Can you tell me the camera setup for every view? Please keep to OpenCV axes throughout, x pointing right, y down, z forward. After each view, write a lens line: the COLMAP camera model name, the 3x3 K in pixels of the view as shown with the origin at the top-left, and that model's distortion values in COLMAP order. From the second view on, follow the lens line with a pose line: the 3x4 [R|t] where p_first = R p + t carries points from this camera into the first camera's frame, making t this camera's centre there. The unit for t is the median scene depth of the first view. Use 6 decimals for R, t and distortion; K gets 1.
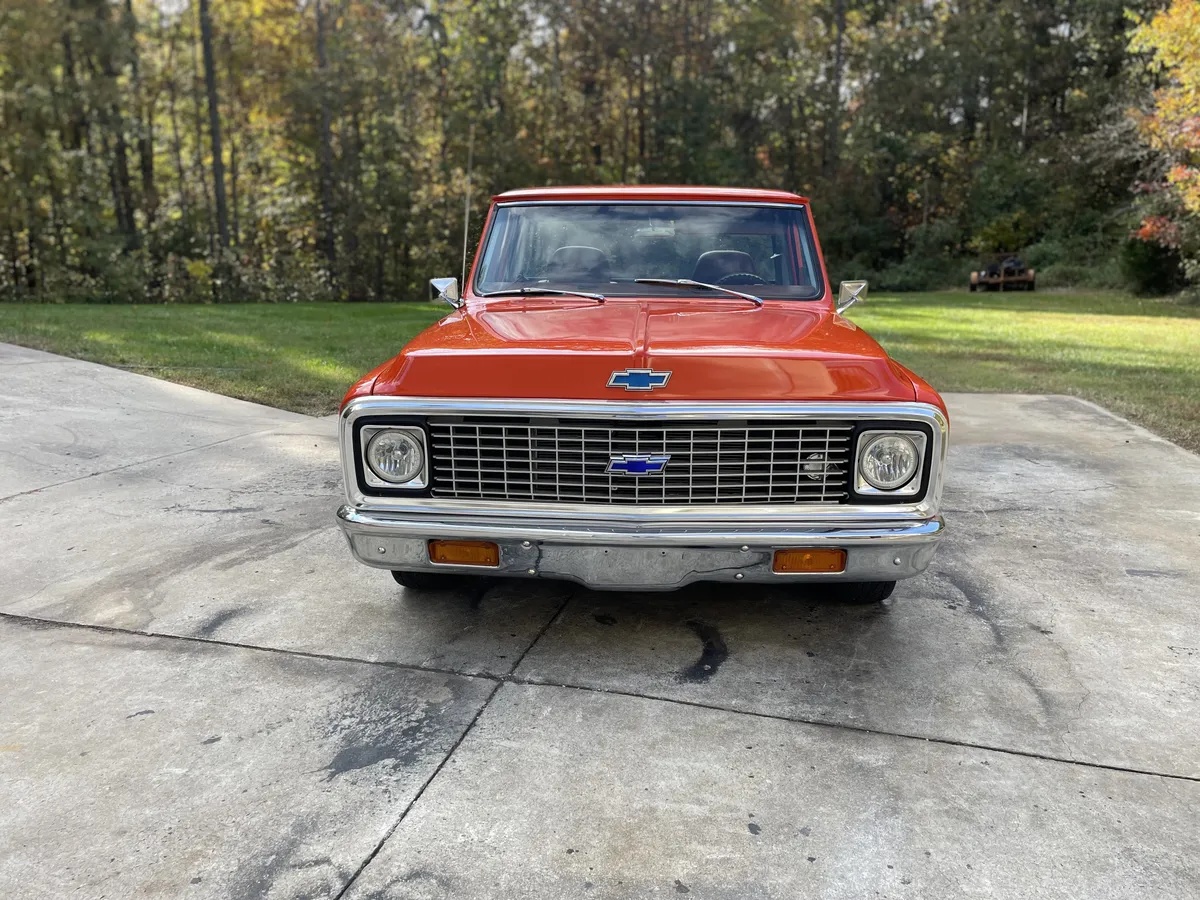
lens RADIAL K [[902.2, 0, 604.8], [0, 902.2, 448.0], [0, 0, 1]] dist [0.093610, -0.119715]
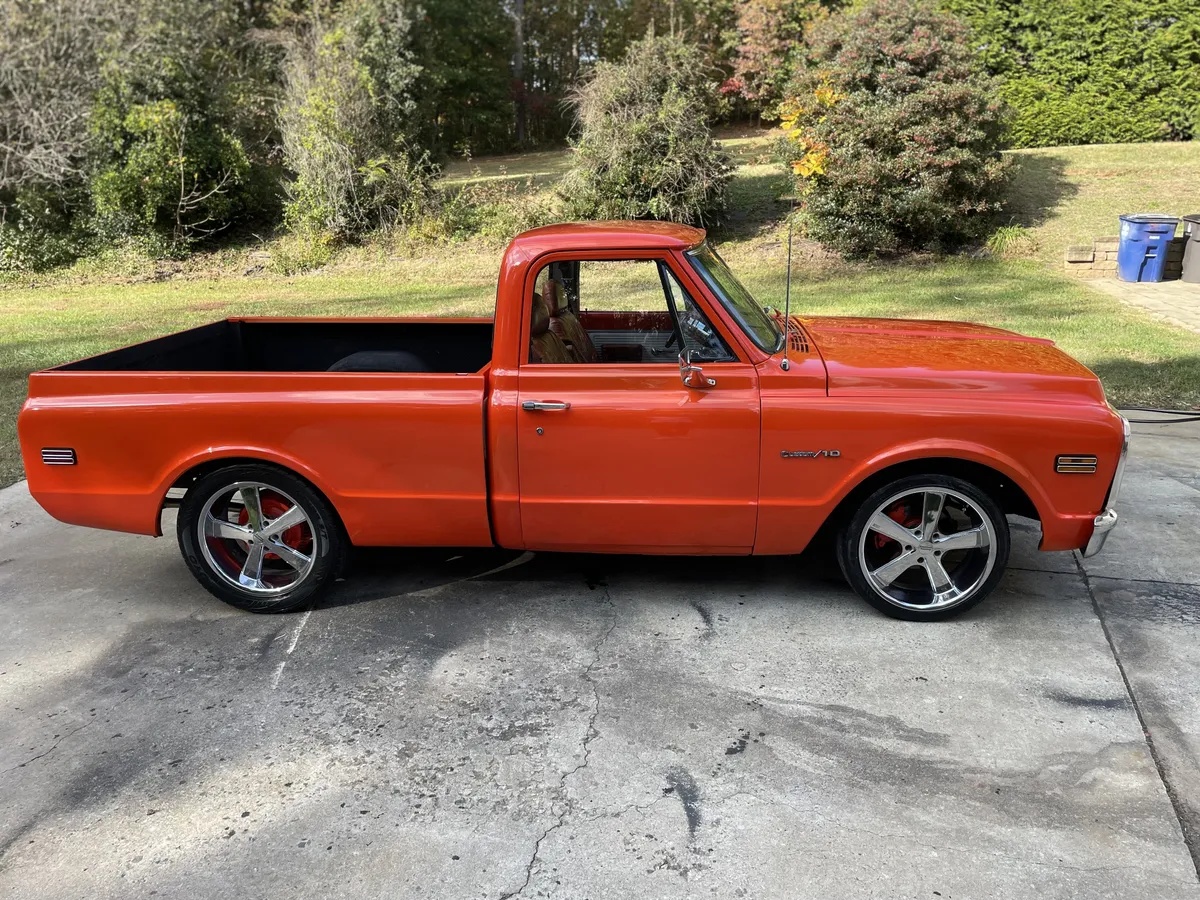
lens RADIAL K [[902.2, 0, 604.8], [0, 902.2, 448.0], [0, 0, 1]] dist [0.093610, -0.119715]
pose [[0.044500, -0.283067, 0.958067, -1.376613], [0.235725, 0.934913, 0.265277, -0.471373], [-0.970800, 0.214036, 0.108330, 1.405274]]
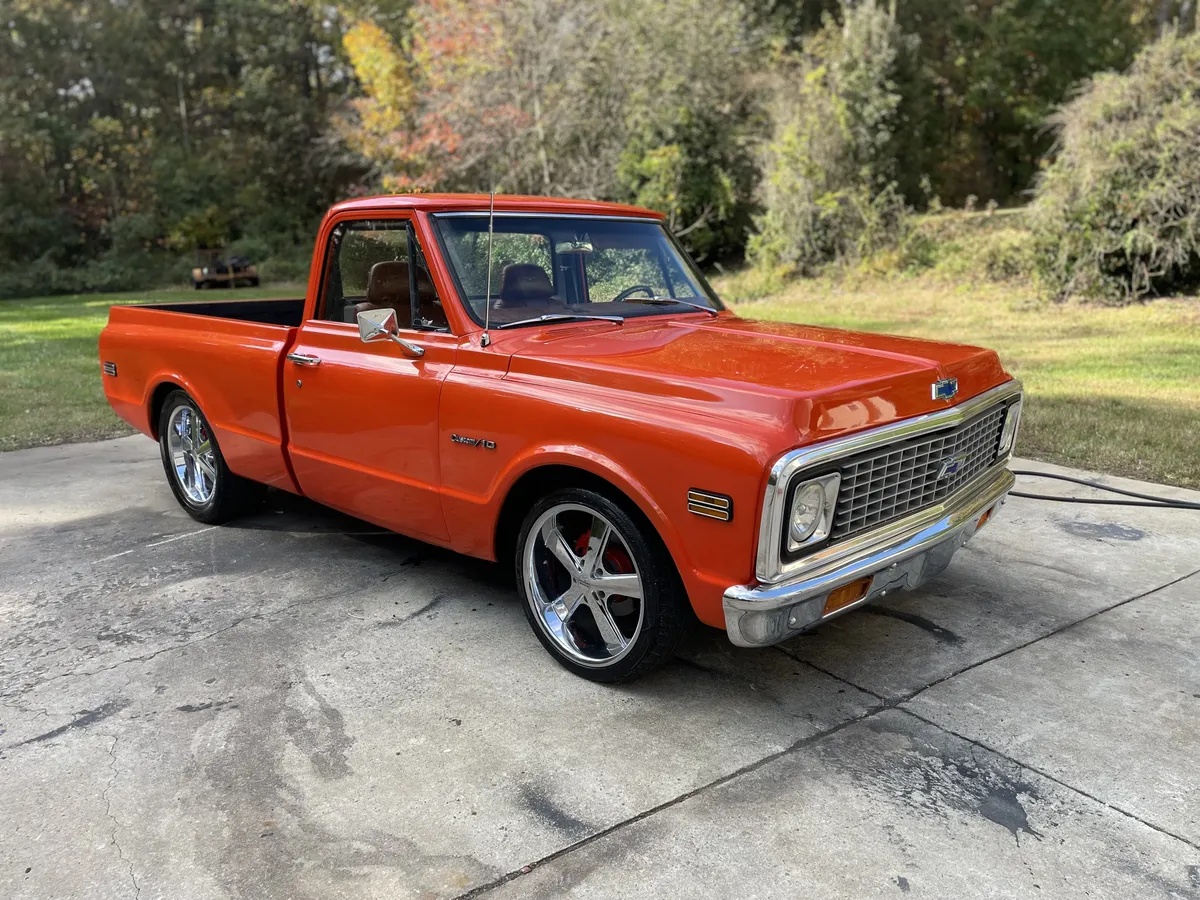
lens RADIAL K [[905.4, 0, 611.1], [0, 905.4, 452.0], [0, 0, 1]] dist [0.092216, -0.118159]
pose [[0.629596, -0.179764, 0.755840, -0.922063], [0.172177, 0.980957, 0.089885, -0.146701], [-0.757604, 0.073547, 0.648557, 0.505837]]
